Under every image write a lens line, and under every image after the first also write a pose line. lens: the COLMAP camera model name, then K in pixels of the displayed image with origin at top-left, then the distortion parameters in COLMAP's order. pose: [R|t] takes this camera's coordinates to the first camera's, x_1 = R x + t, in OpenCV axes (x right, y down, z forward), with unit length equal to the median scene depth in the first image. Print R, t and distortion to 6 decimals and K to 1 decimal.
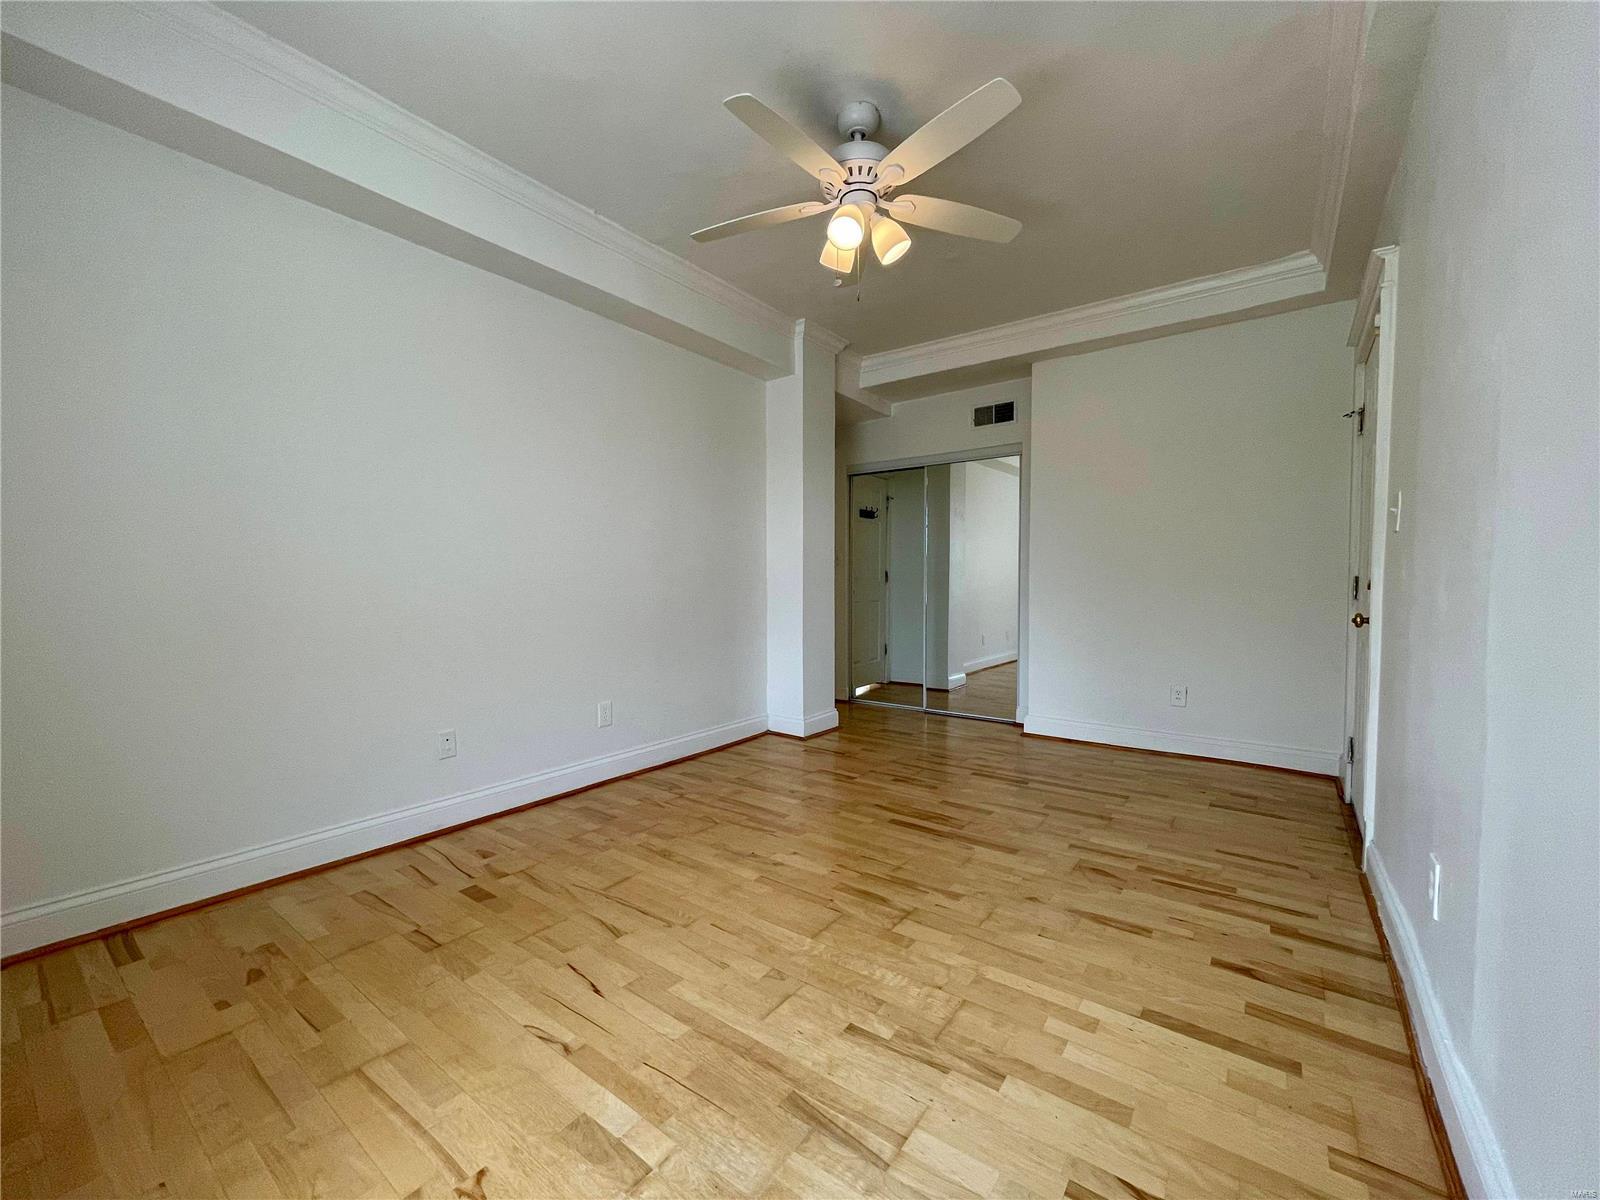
lens RADIAL K [[648.8, 0, 791.0], [0, 648.8, 601.9], [0, 0, 1]] dist [0.000013, -0.000085]
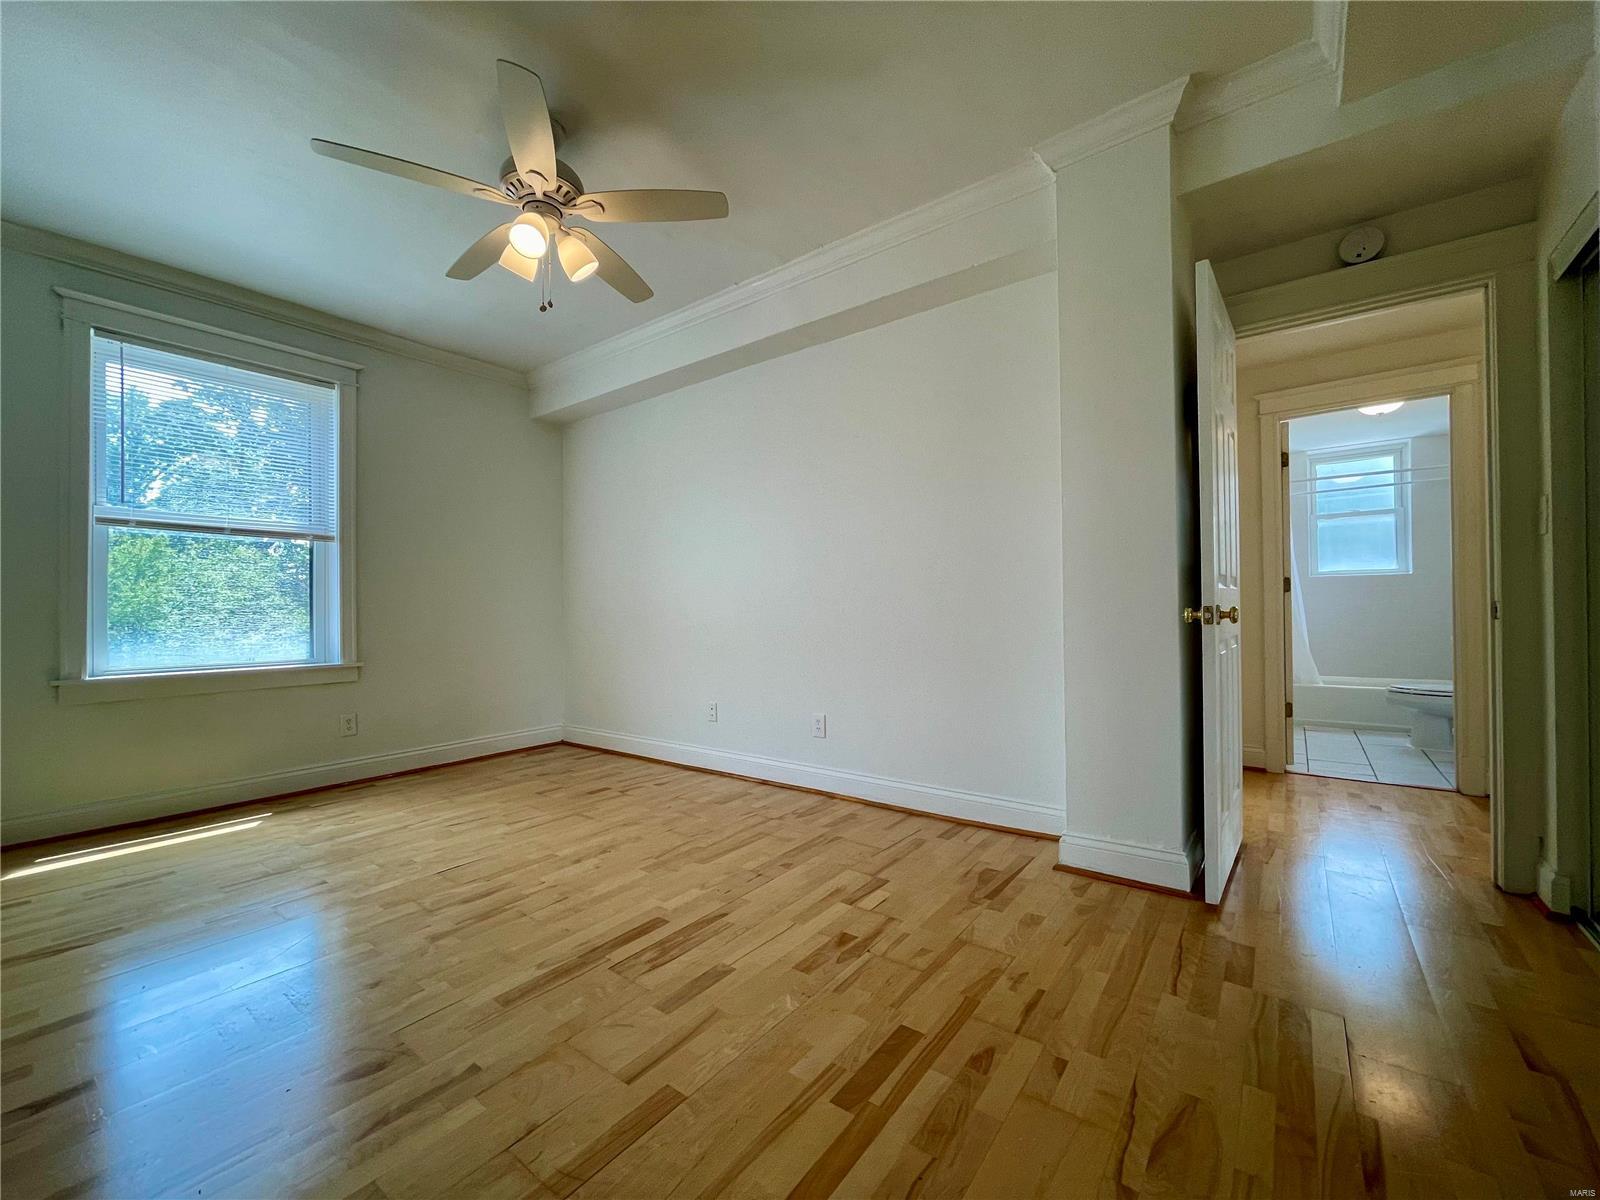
lens RADIAL K [[648.8, 0, 791.0], [0, 648.8, 601.9], [0, 0, 1]] dist [0.000013, -0.000085]
pose [[-0.022883, -0.006094, -0.999720, 0.812776], [-0.012283, 0.999908, -0.005814, -0.021357], [0.999663, 0.012146, -0.022956, 1.053345]]
